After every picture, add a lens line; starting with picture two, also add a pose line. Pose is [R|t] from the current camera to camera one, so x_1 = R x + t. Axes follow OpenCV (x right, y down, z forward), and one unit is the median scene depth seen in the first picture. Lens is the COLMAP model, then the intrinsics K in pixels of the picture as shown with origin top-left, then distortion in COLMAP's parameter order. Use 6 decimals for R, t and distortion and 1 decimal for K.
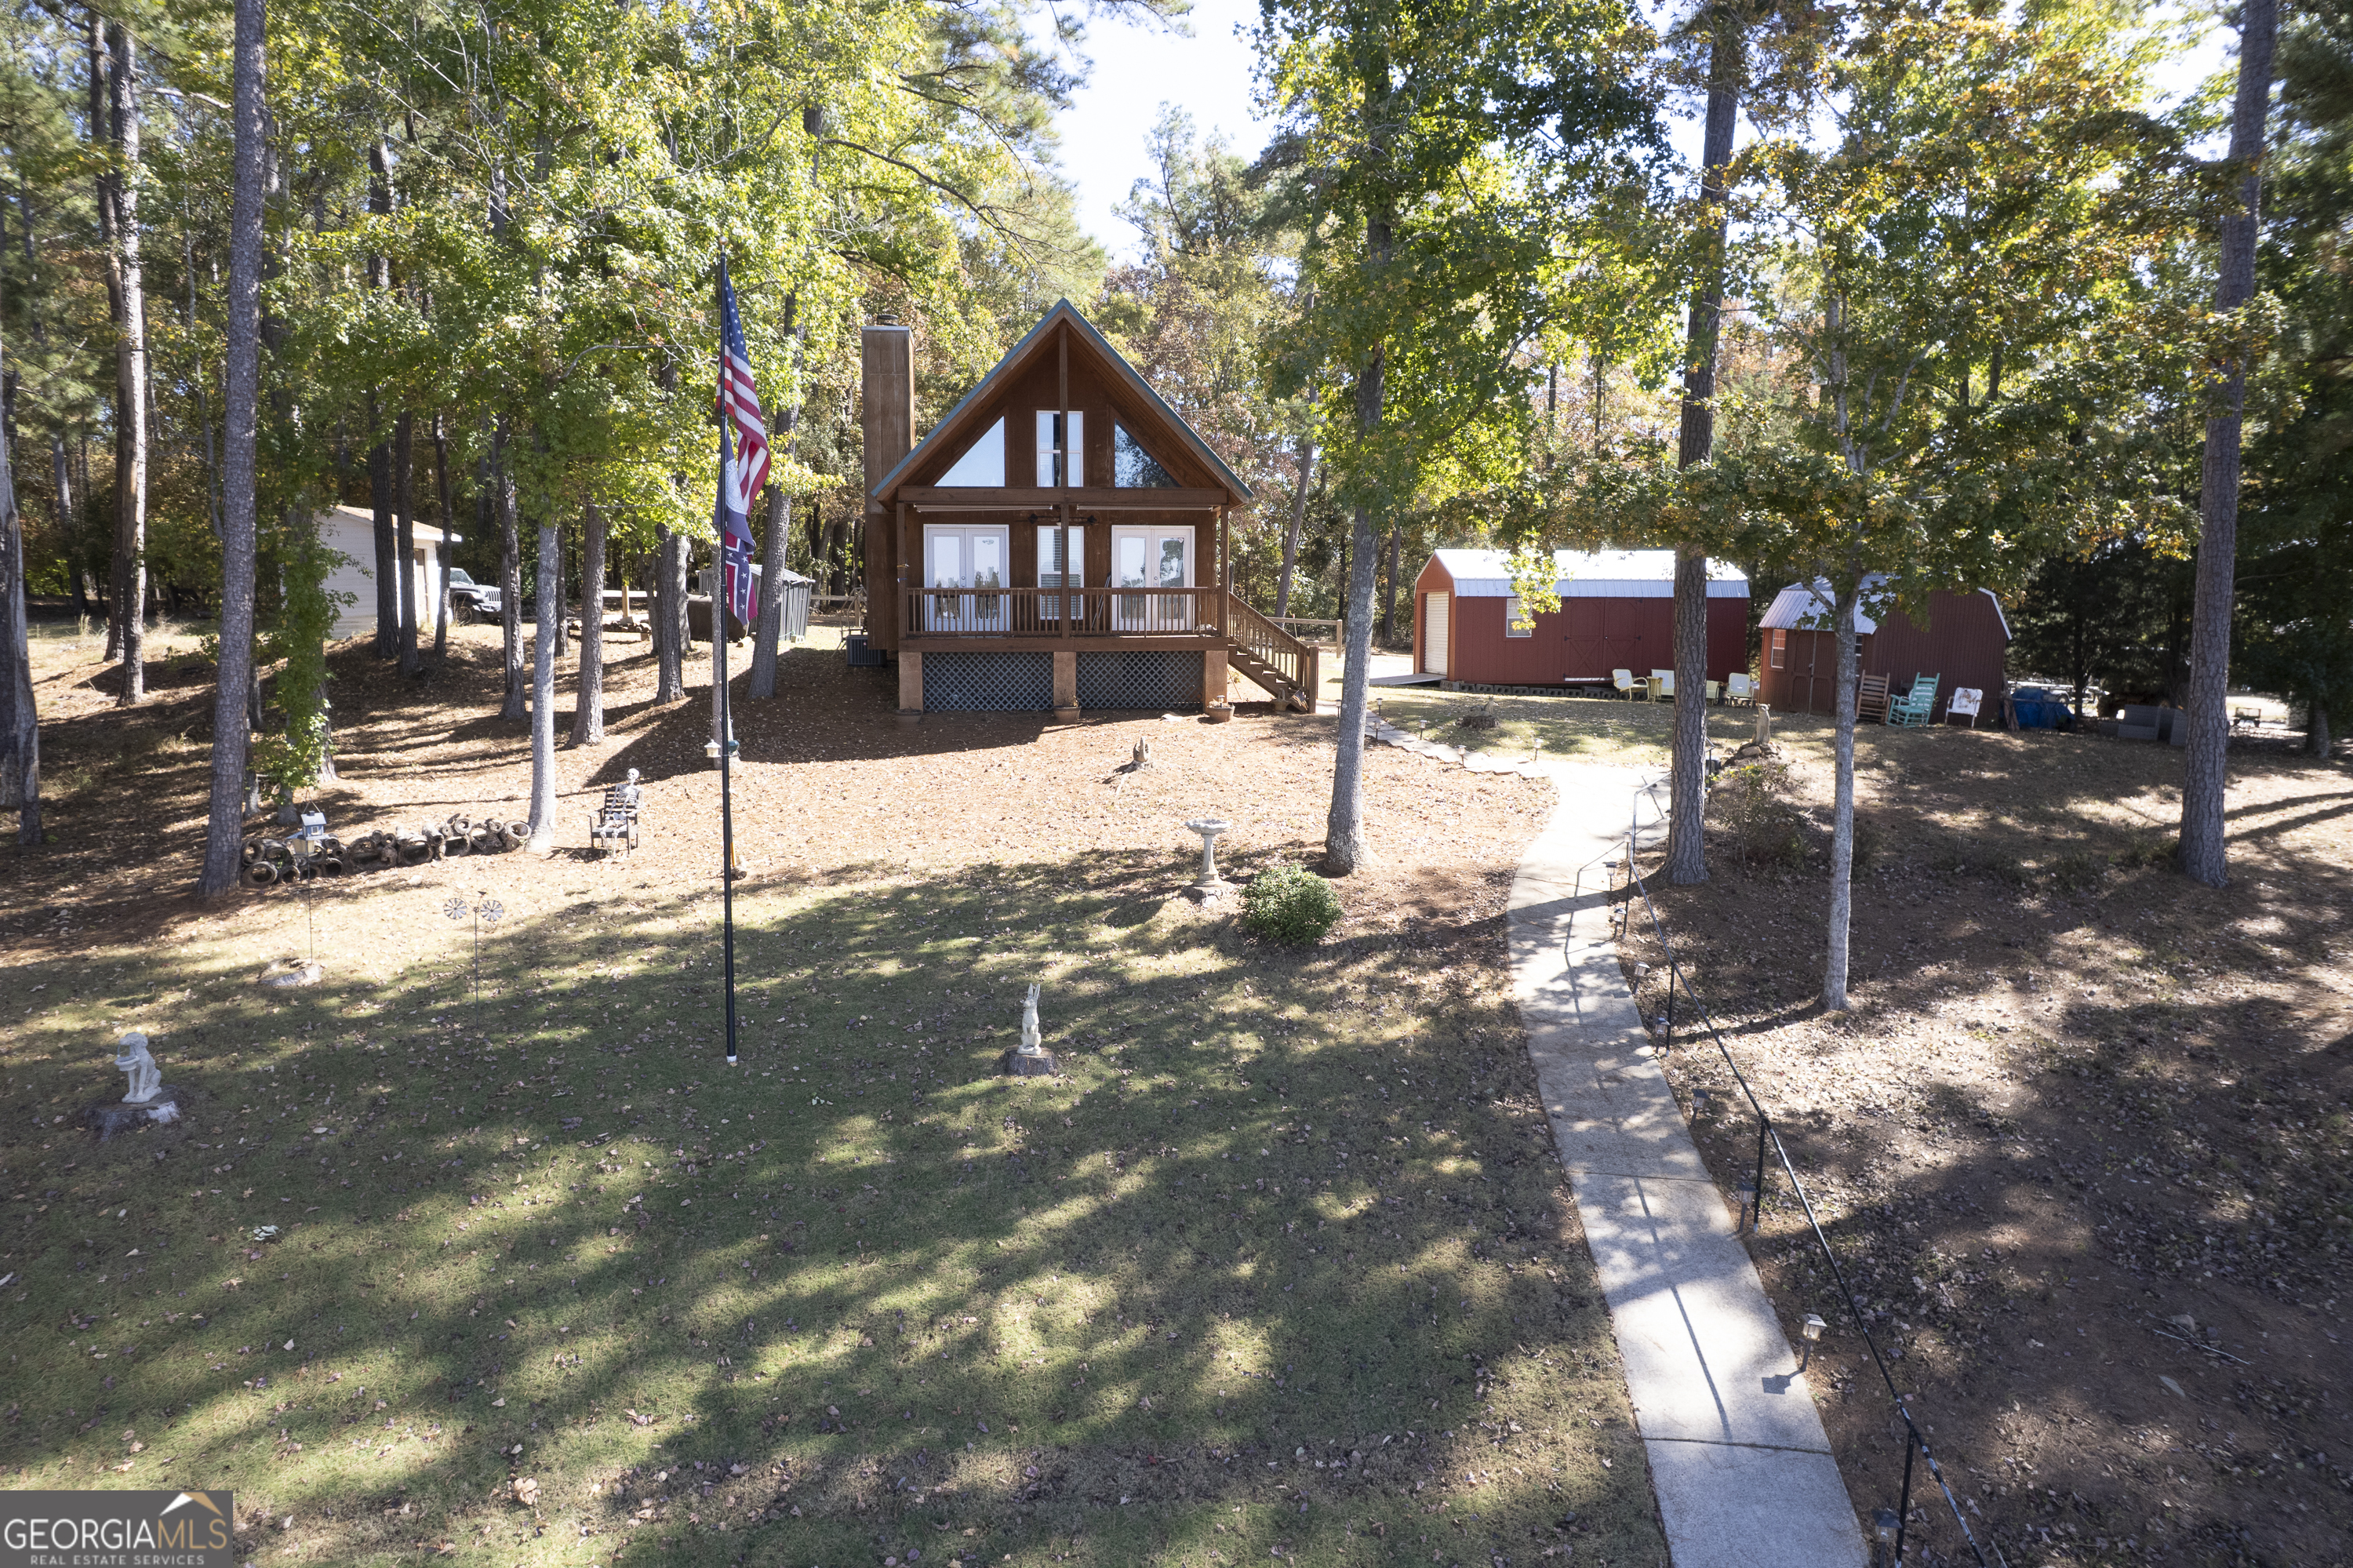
lens RADIAL K [[1503.1, 0, 1184.7], [0, 1503.1, 796.6], [0, 0, 1]] dist [-0.081911, 0.075292]
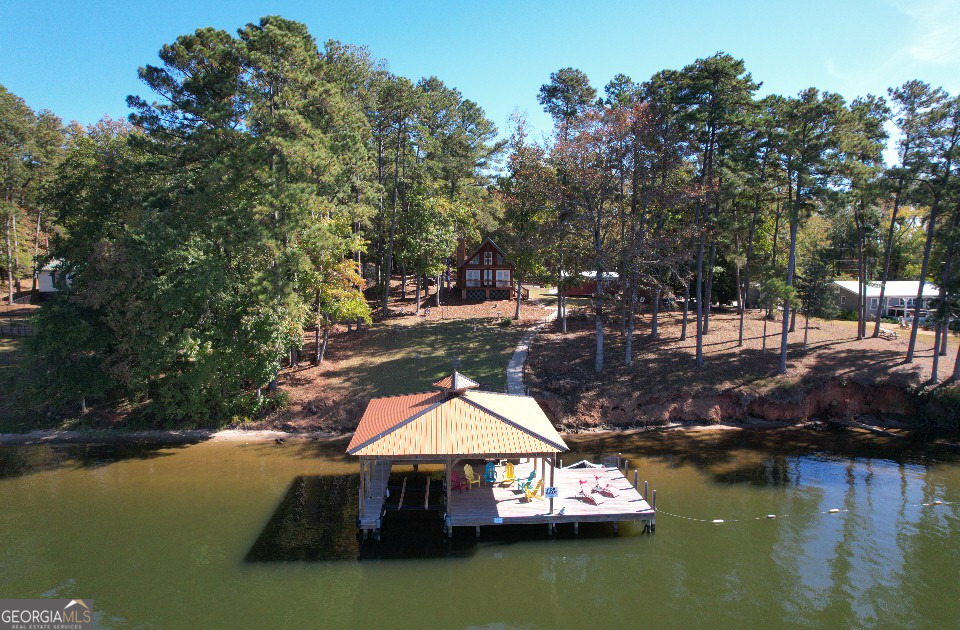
lens RADIAL K [[615.1, 0, 484.8], [0, 615.1, 318.4], [0, 0, 1]] dist [-0.084930, 0.079774]
pose [[0.989632, 0.017557, -0.142552, 0.307820], [-0.019884, 0.999691, -0.014915, 0.071107], [0.142246, 0.017595, 0.989675, -1.736142]]
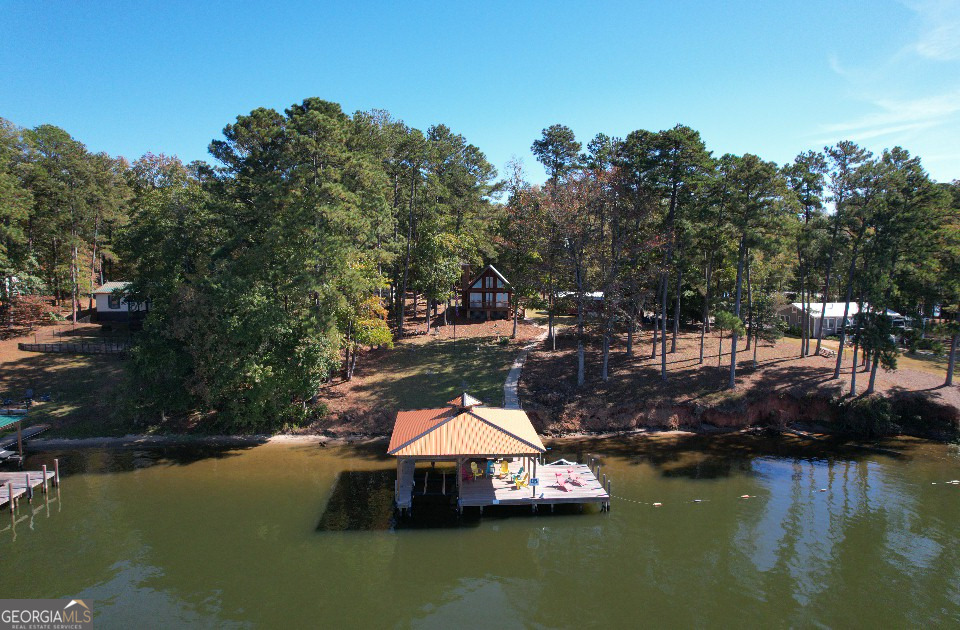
lens RADIAL K [[615.1, 0, 484.8], [0, 615.1, 318.4], [0, 0, 1]] dist [-0.084930, 0.079774]
pose [[0.989223, 0.017049, -0.145422, 0.366806], [-0.019282, 0.999717, -0.013961, -0.016871], [0.145143, 0.016614, 0.989271, -2.148679]]
